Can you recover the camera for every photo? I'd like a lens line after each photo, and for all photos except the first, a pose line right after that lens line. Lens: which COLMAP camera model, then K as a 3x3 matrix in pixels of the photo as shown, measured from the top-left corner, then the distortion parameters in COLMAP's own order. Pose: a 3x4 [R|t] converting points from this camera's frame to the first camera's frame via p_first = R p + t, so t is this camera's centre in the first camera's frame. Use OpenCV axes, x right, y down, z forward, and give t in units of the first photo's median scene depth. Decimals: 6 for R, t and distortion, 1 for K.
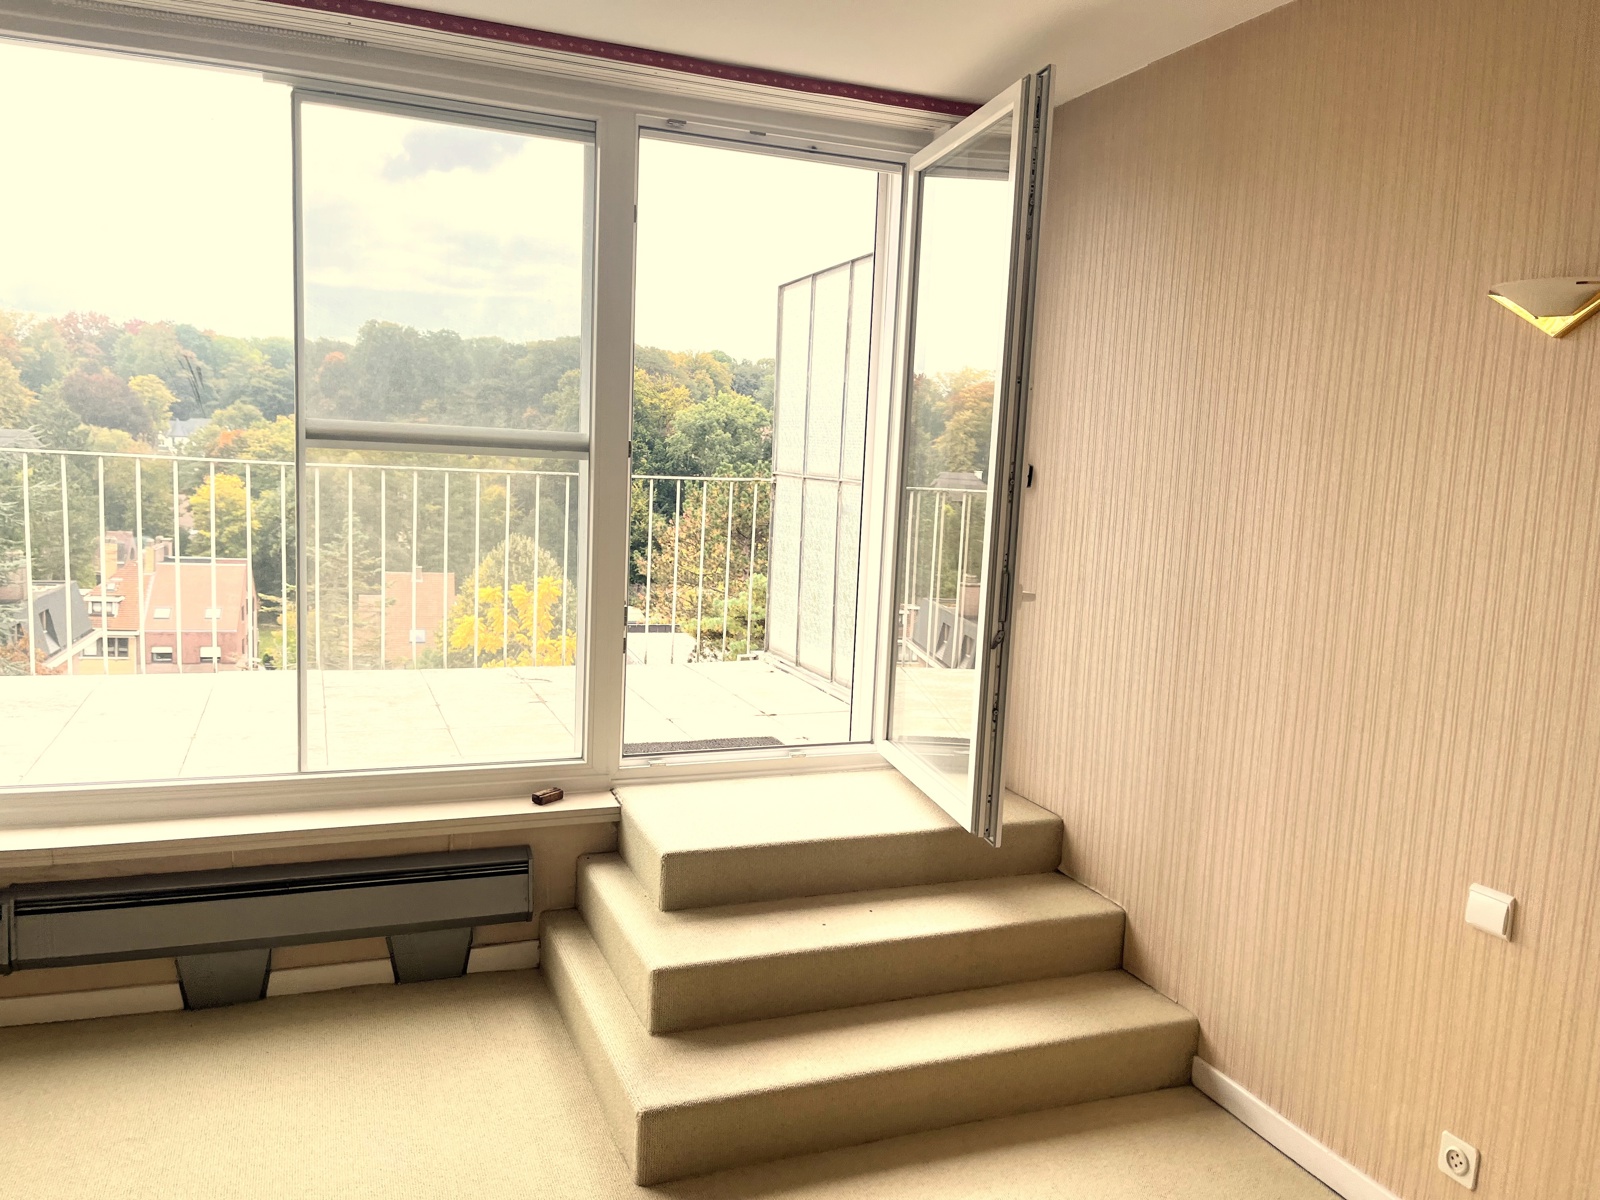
lens RADIAL K [[1216.4, 0, 798.4], [0, 1216.4, 605.3], [0, 0, 1]] dist [0.050495, -0.051182]
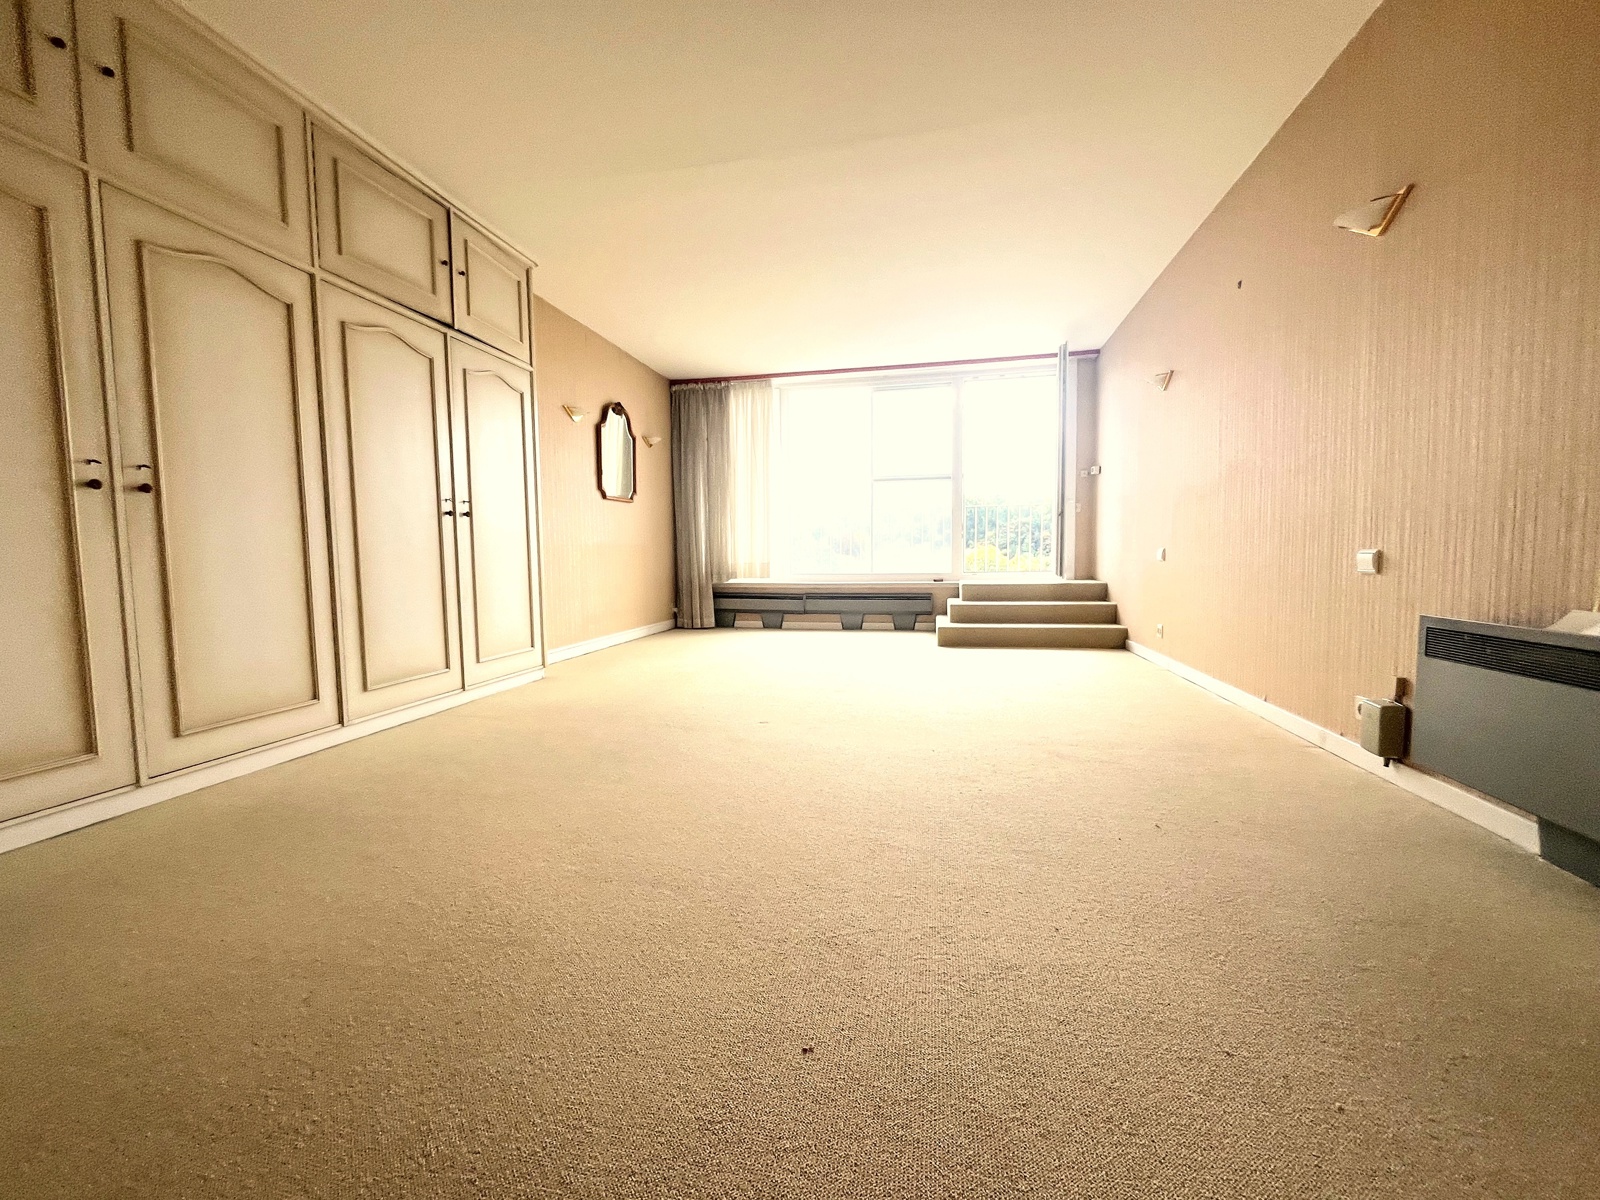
lens RADIAL K [[647.9, 0, 790.4], [0, 647.9, 597.7], [0, 0, 1]] dist [-0.004149, 0.000391]
pose [[0.827532, -0.017156, -0.561157, 0.474594], [-0.020818, 0.997908, -0.061209, 0.334134], [0.561033, 0.062335, 0.825443, -0.724688]]
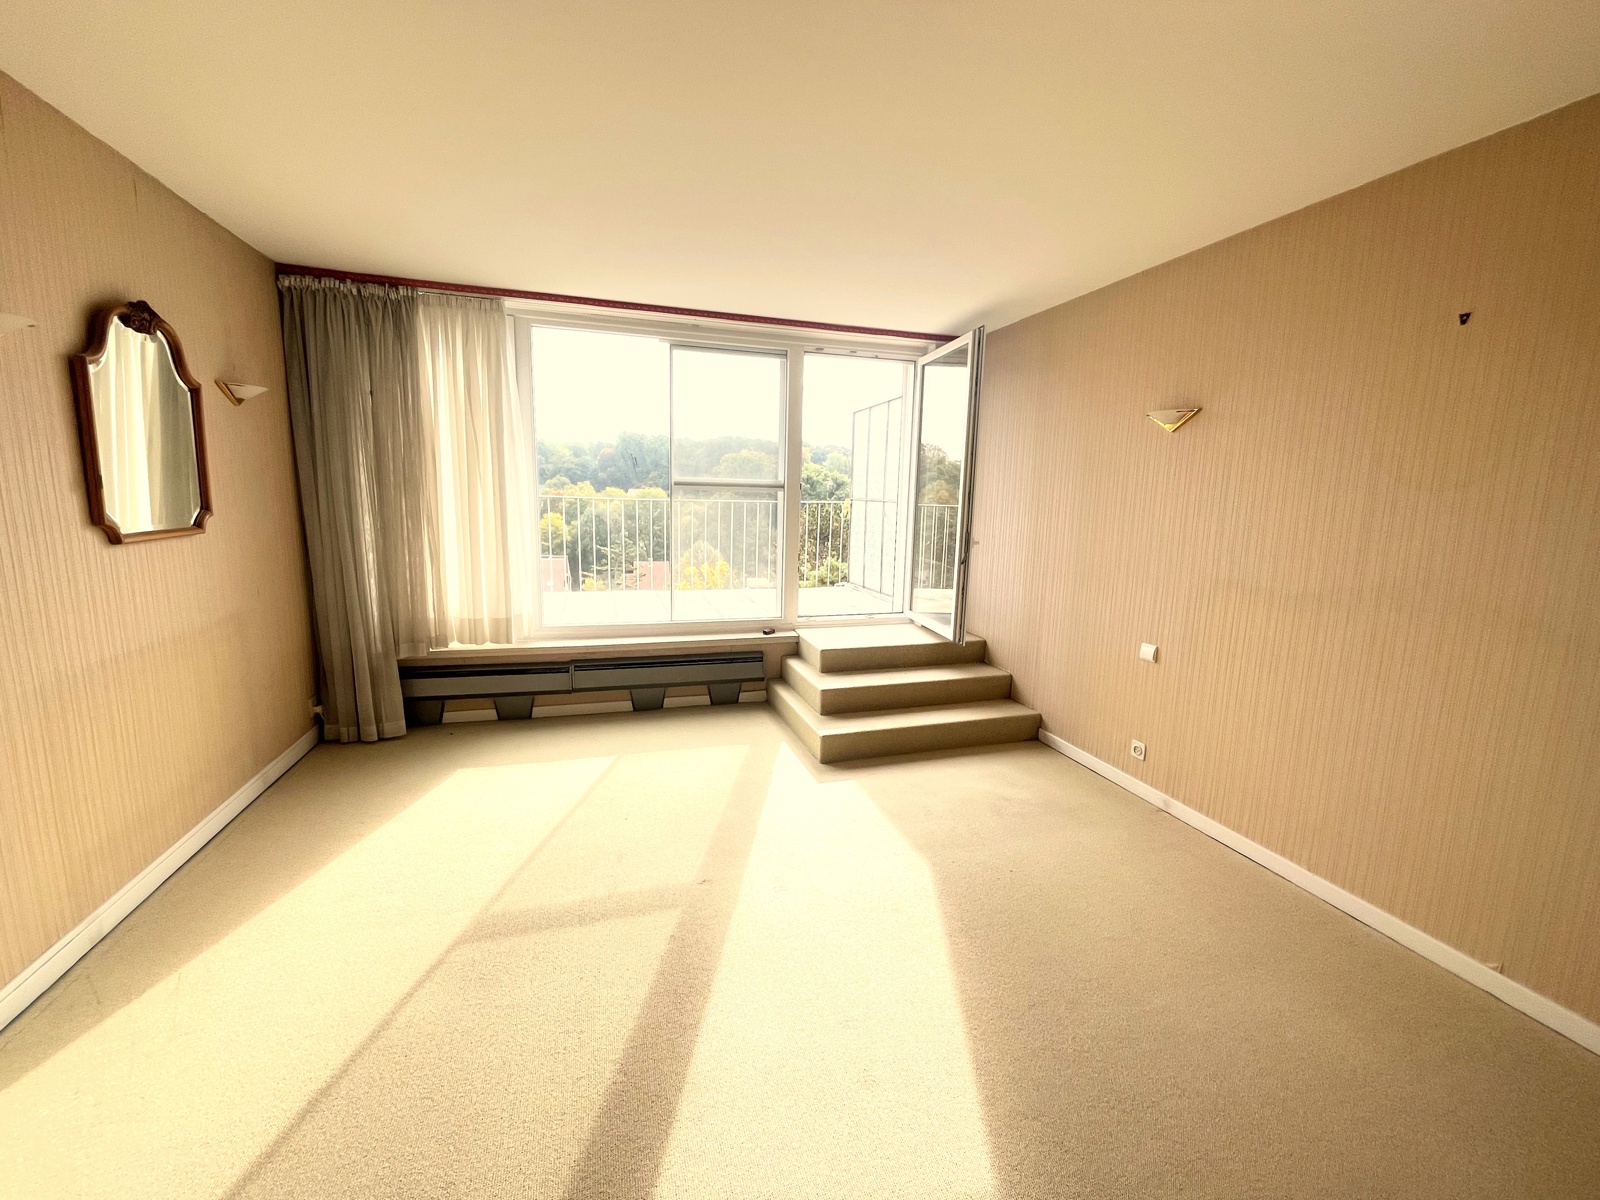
lens RADIAL K [[647.9, 0, 795.9], [0, 647.9, 596.4], [0, 0, 1]] dist [-0.004149, 0.000391]
pose [[0.996838, -0.009334, -0.078913, -0.051763], [0.011672, 0.999505, 0.029218, 0.052438], [0.078601, -0.030047, 0.996453, -0.283479]]
